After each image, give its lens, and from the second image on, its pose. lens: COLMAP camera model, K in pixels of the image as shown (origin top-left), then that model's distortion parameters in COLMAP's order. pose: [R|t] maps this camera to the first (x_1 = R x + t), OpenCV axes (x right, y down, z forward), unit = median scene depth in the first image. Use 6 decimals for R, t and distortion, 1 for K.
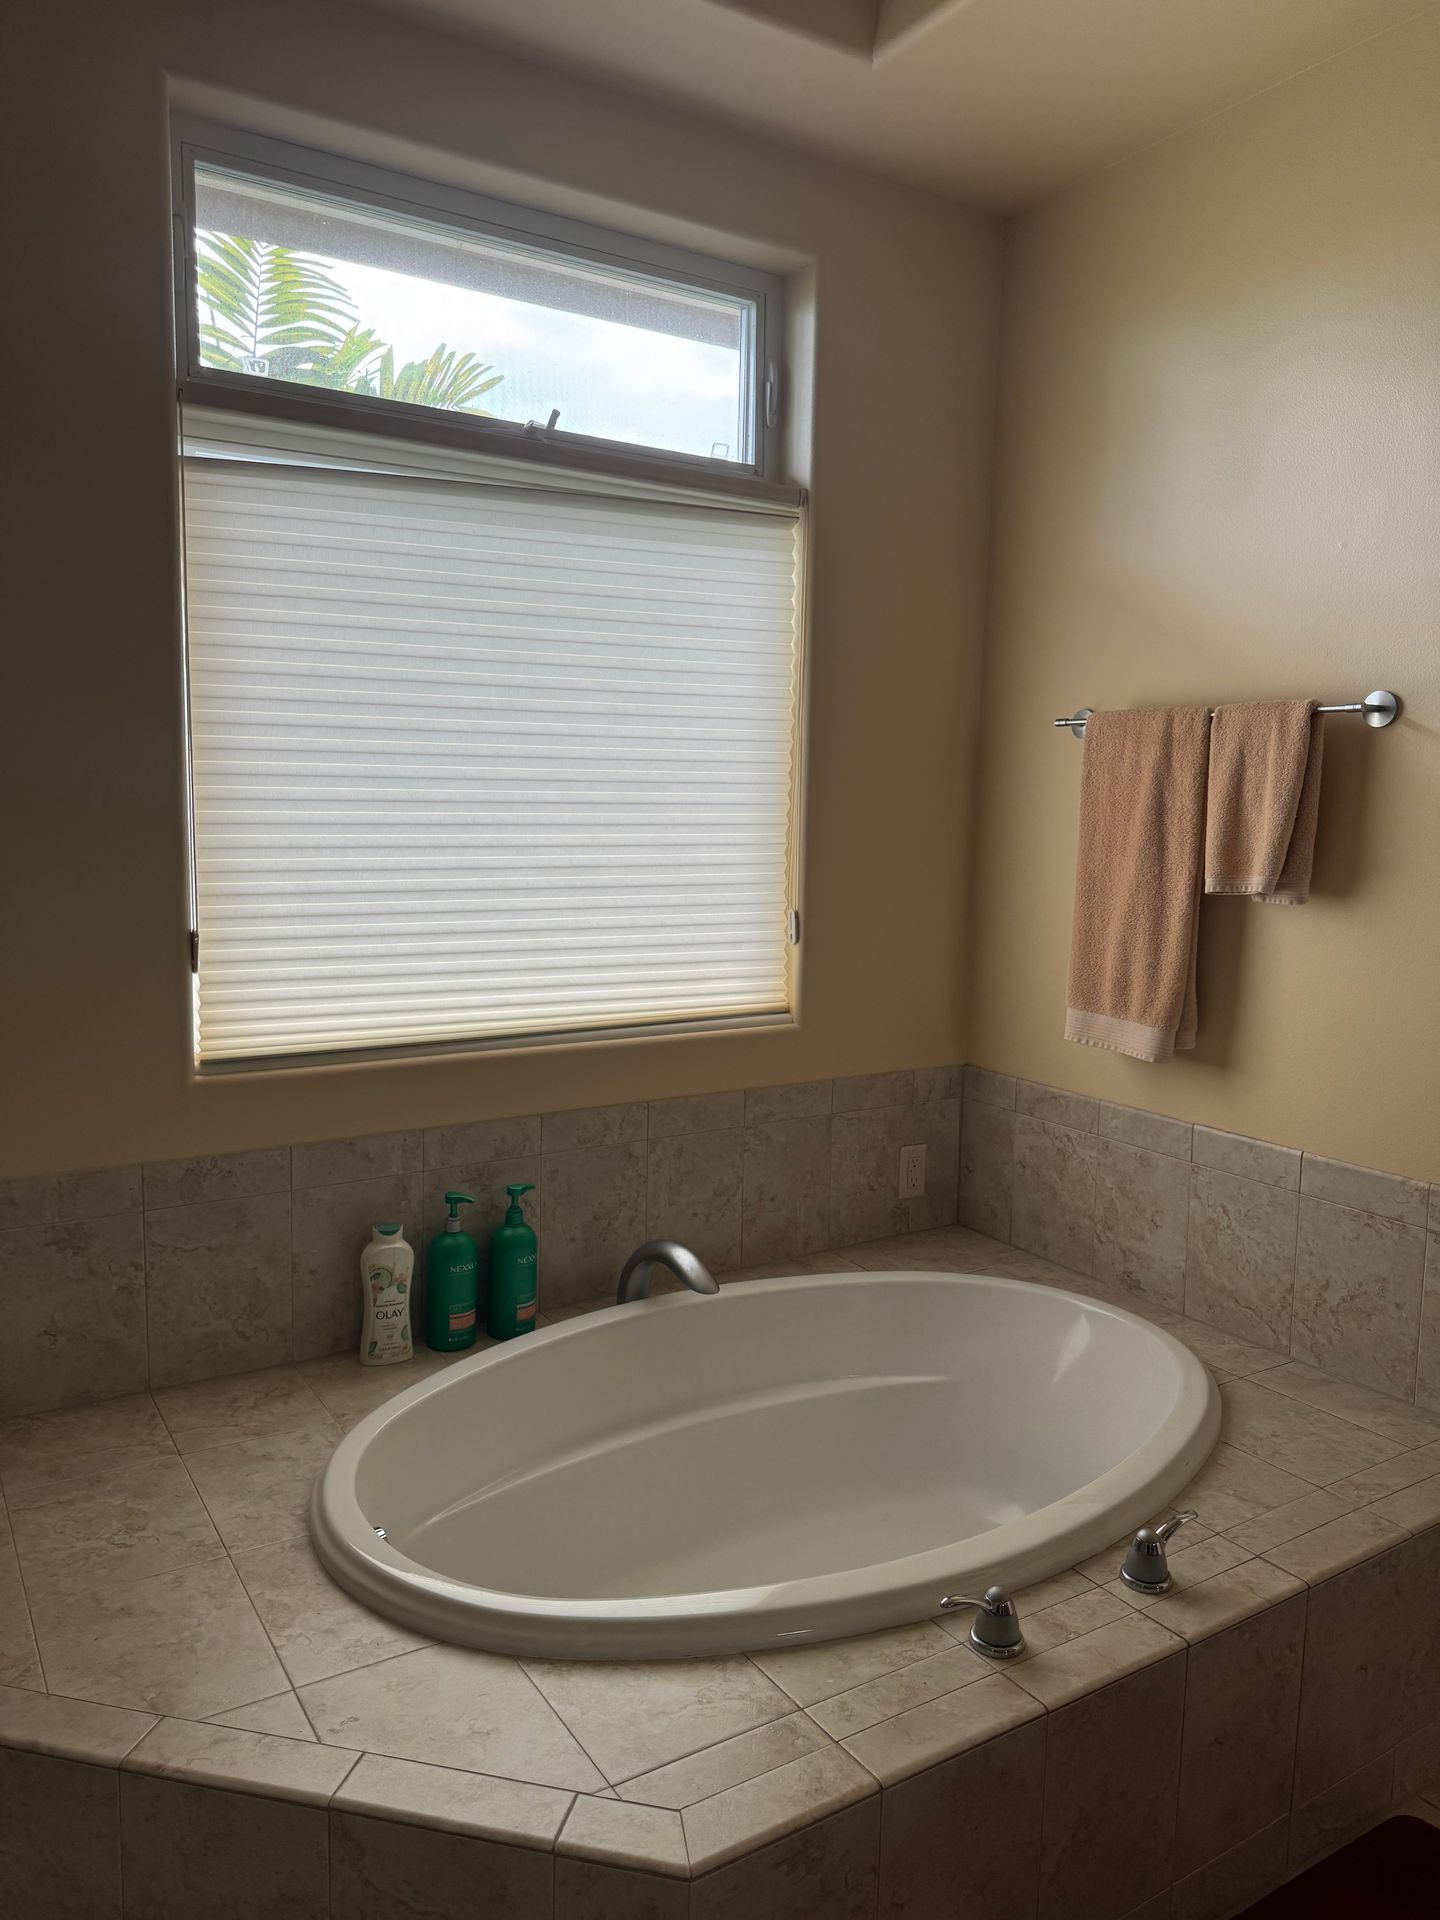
lens RADIAL K [[1389.4, 0, 720.0], [0, 1389.4, 960.0], [0, 0, 1]] dist [0.009262, 0.004258]
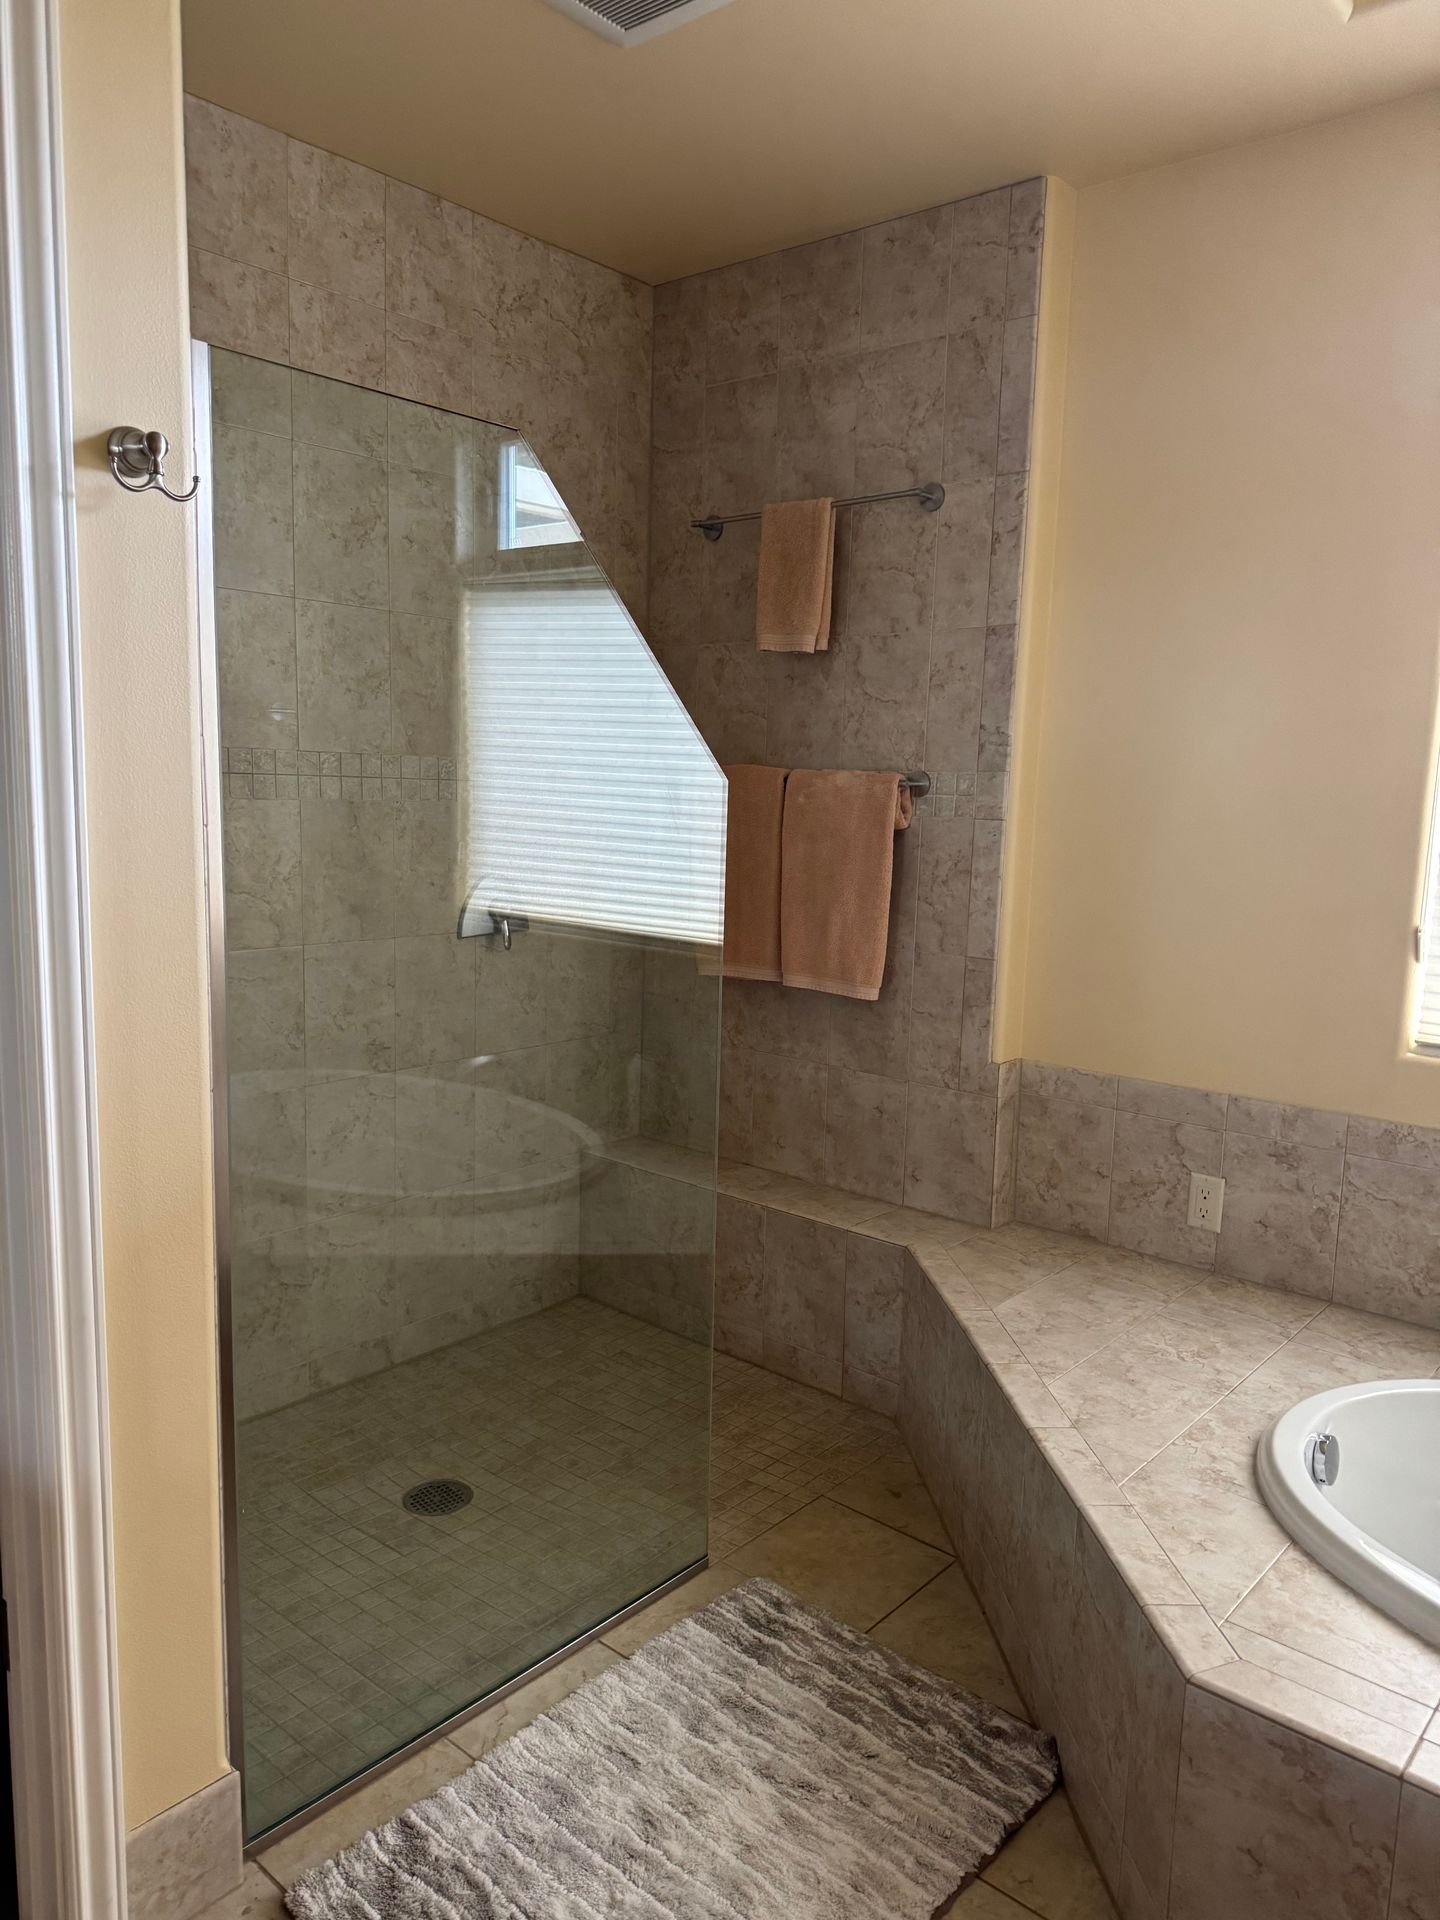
lens RADIAL K [[1362.5, 0, 720.0], [0, 1362.5, 960.0], [0, 0, 1]] dist [0.022329, 0.000038]
pose [[0.306491, 0.114680, -0.944940, 0.524532], [-0.140818, 0.987255, 0.074142, 0.003567], [0.941400, 0.110341, 0.318734, 0.094446]]
